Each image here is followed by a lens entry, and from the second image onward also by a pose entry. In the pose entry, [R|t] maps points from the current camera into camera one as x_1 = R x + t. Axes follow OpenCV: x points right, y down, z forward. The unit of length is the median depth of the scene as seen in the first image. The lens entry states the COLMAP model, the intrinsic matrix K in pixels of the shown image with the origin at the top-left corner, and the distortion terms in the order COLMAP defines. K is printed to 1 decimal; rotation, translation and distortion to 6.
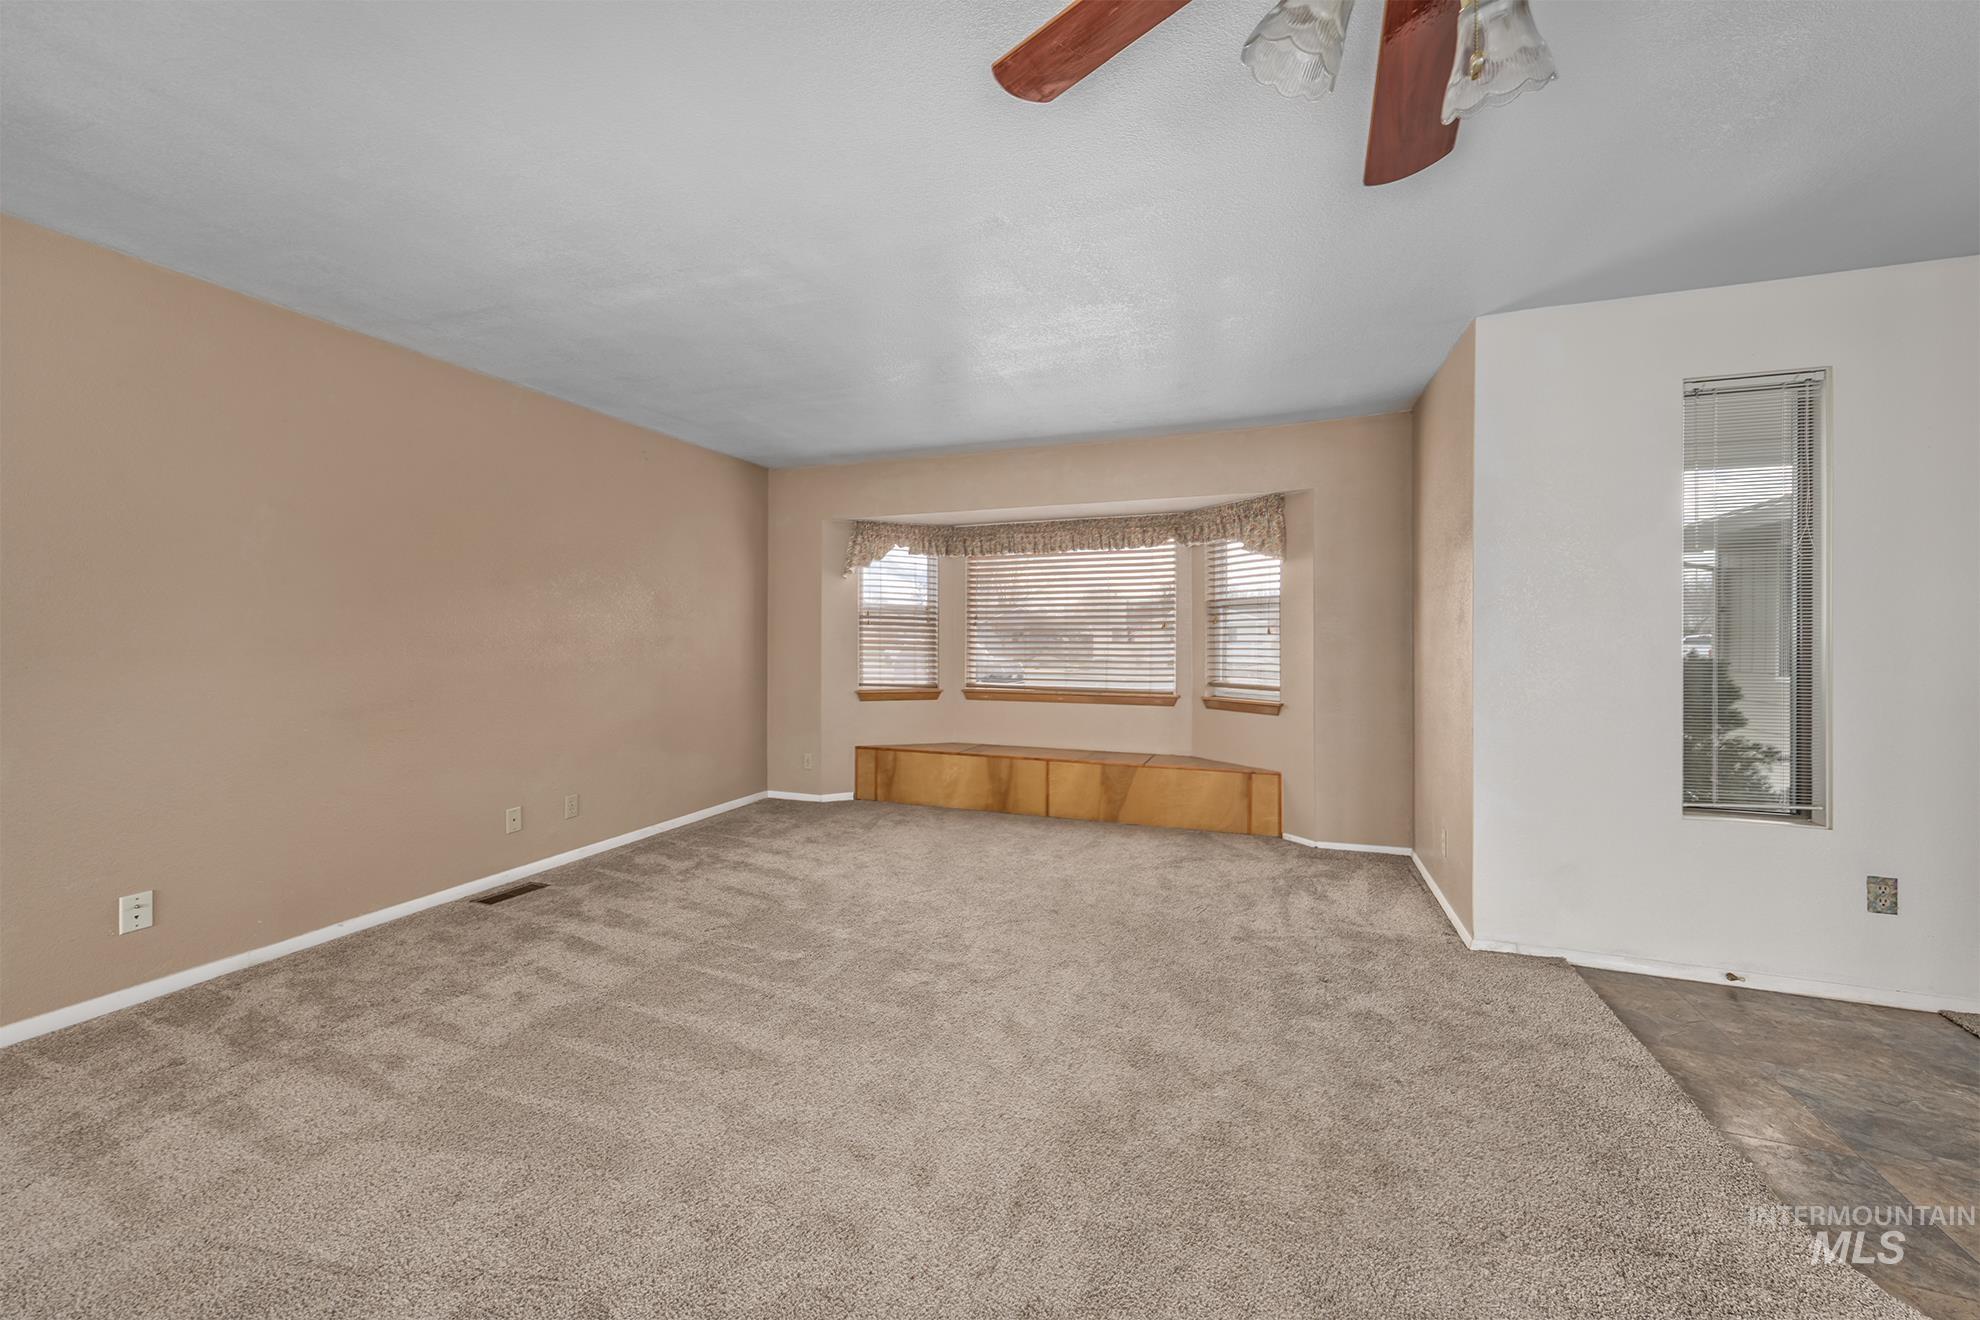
lens RADIAL K [[741.9, 0, 1021.5], [0, 741.9, 635.2], [0, 0, 1]] dist [0.015635, -0.000309]
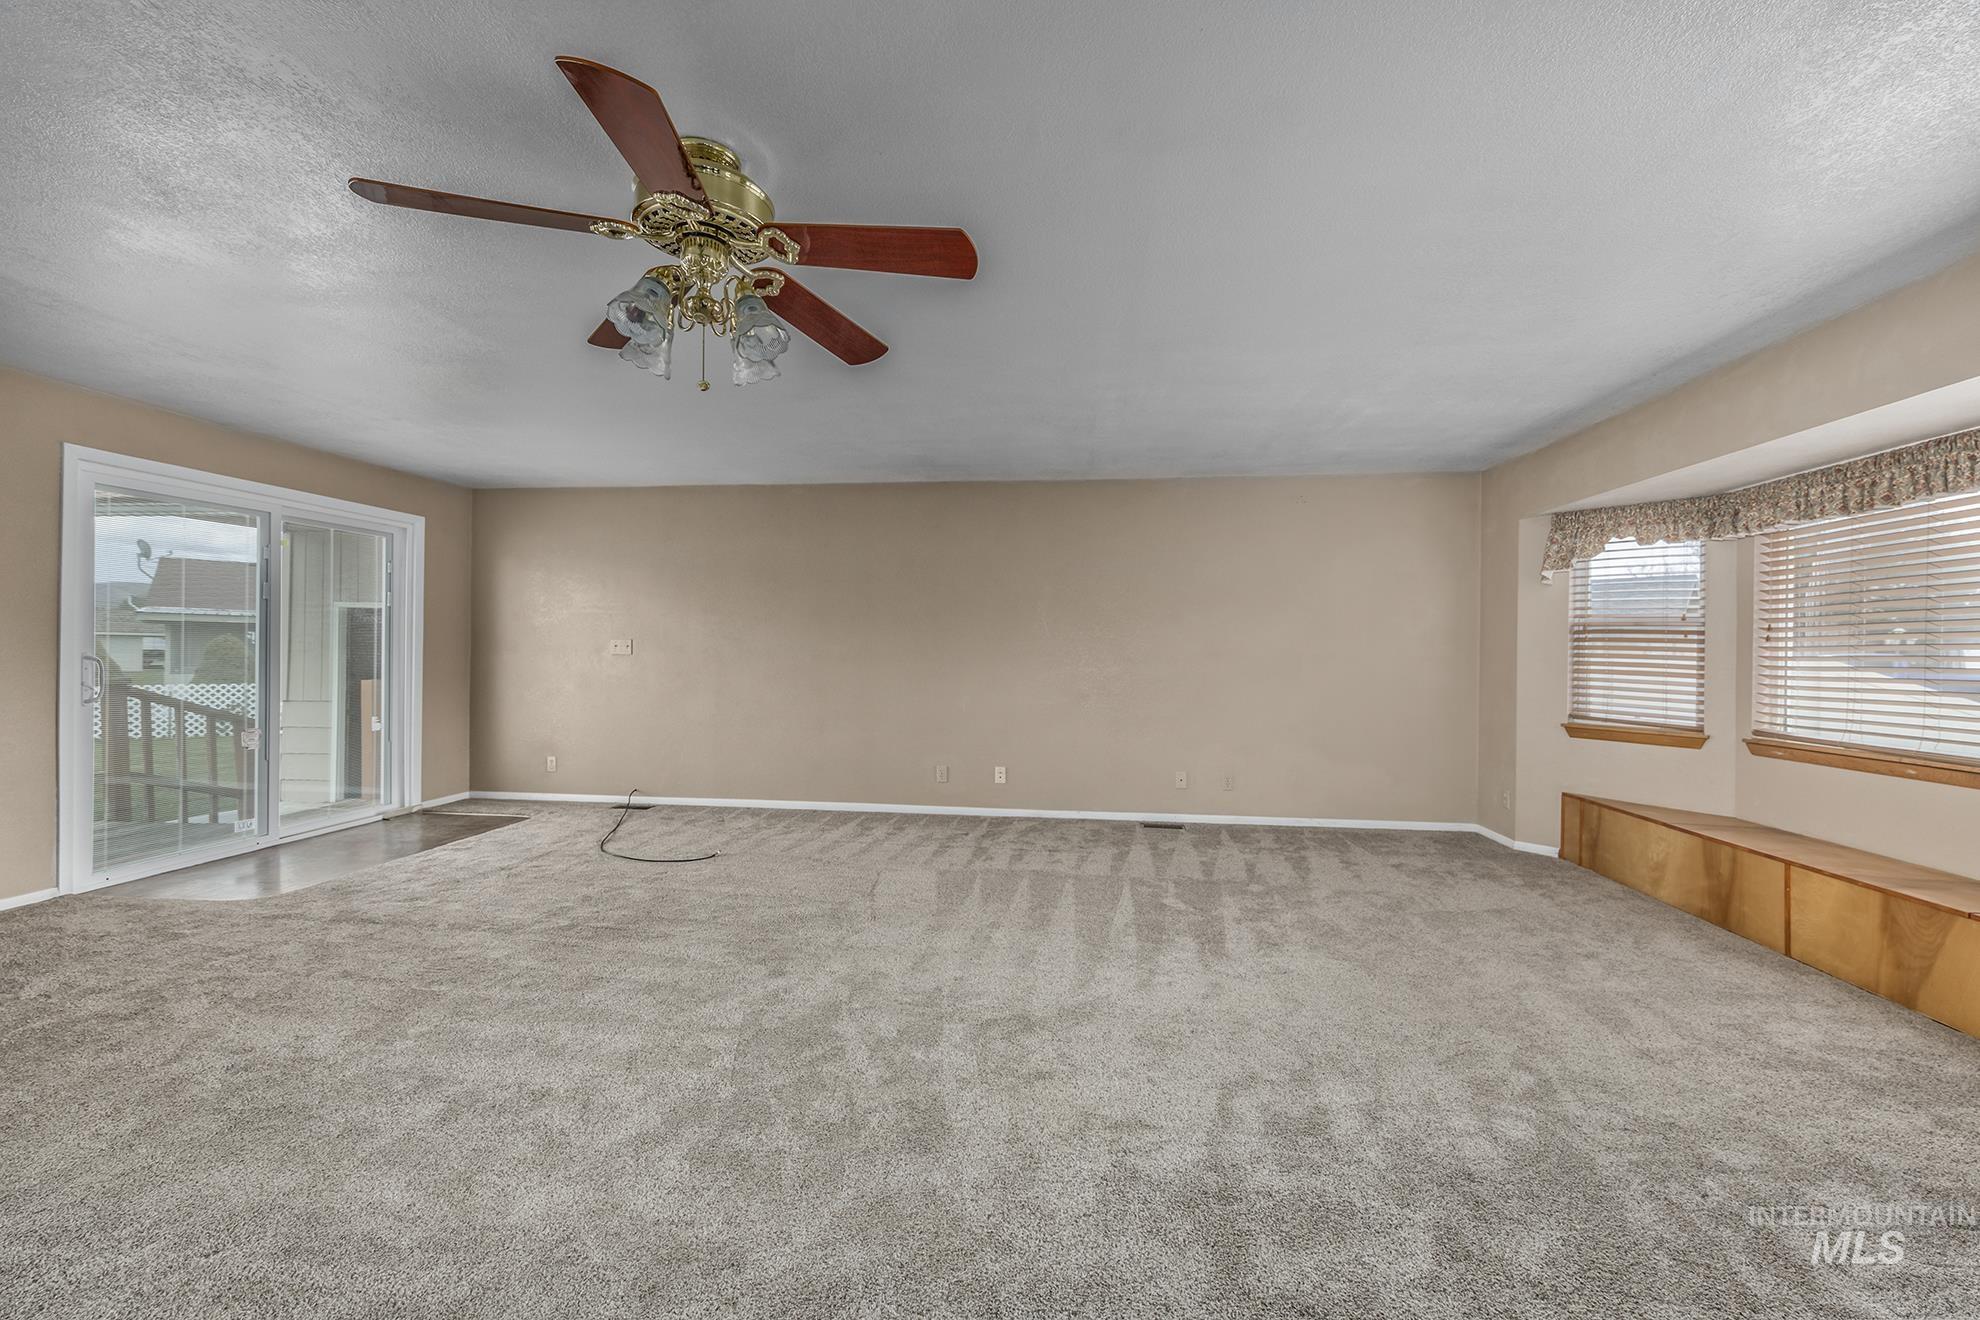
lens RADIAL K [[783.9, 0, 974.4], [0, 783.9, 648.7], [0, 0, 1]] dist [-0.002709, 0.000803]
pose [[0.205611, -0.001984, -0.978632, 0.485635], [-0.005358, 0.999981, -0.003153, -0.000236], [0.978619, 0.005892, 0.205596, 0.203200]]
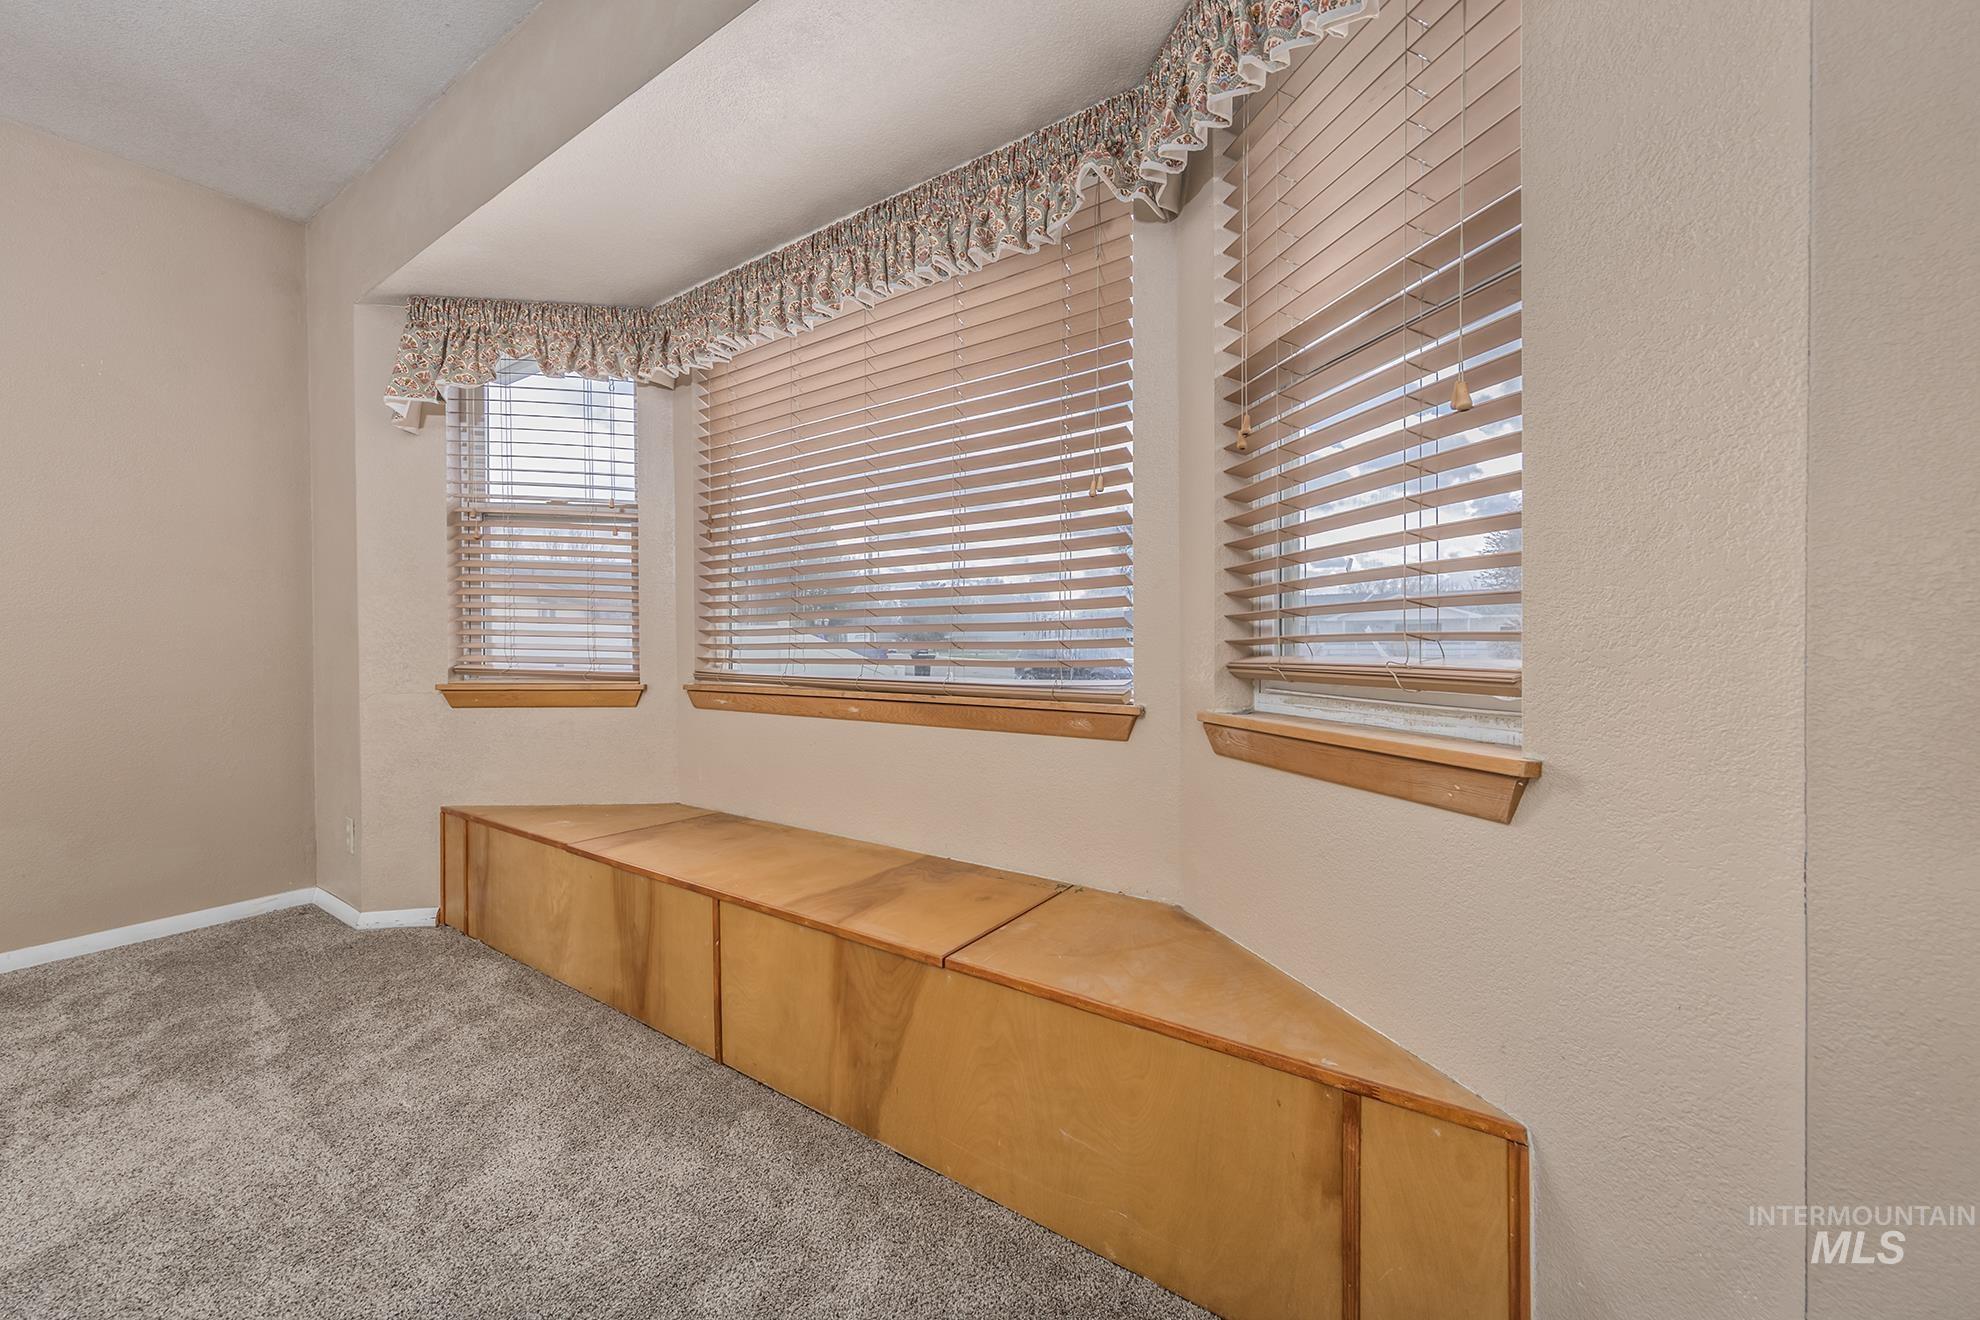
lens RADIAL K [[741.9, 0, 995.7], [0, 741.9, 648.8], [0, 0, 1]] dist [0.015635, -0.000309]
pose [[0.964854, -0.004233, -0.262751, 0.227589], [0.009058, 0.999812, 0.017156, 0.048873], [0.262629, -0.018933, 0.964711, 0.660294]]
